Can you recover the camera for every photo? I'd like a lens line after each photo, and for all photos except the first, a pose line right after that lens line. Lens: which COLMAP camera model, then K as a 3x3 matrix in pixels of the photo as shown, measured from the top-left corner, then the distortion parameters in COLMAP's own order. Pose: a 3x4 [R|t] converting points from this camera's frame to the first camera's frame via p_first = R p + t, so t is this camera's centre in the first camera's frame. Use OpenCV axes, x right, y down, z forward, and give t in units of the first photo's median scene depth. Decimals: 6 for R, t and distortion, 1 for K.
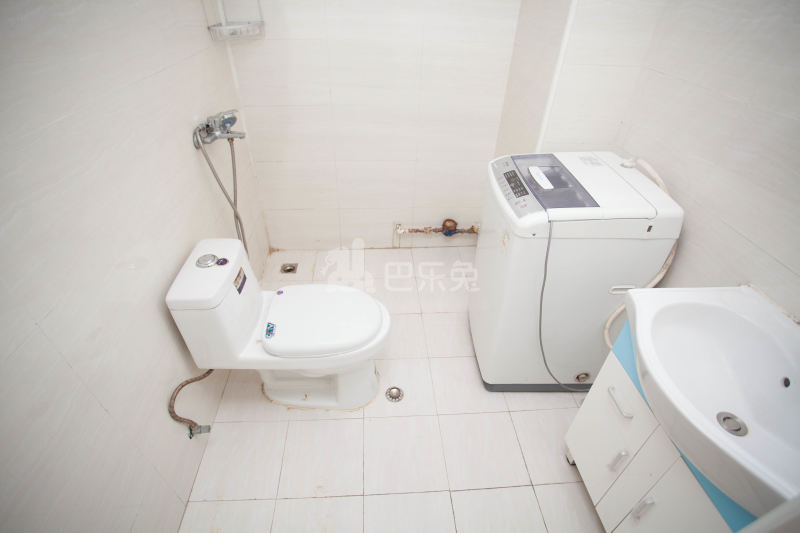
lens RADIAL K [[388.2, 0, 394.1], [0, 388.2, 266.9], [0, 0, 1]] dist [-0.073277, 0.034835]
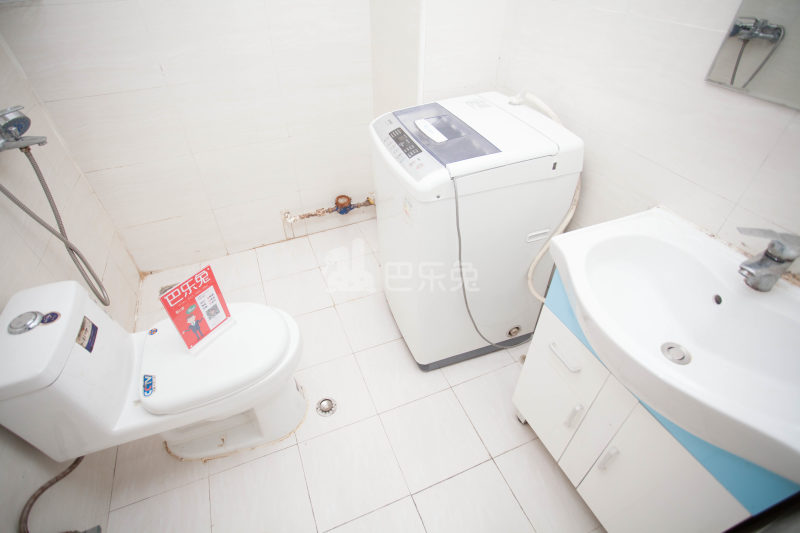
lens RADIAL K [[388.2, 0, 394.1], [0, 388.2, 266.9], [0, 0, 1]] dist [-0.073277, 0.034835]
pose [[0.946593, -0.233890, 0.221940, 0.034354], [0.219012, 0.971582, 0.089791, -0.026480], [-0.236634, -0.036388, 0.970917, 0.149573]]
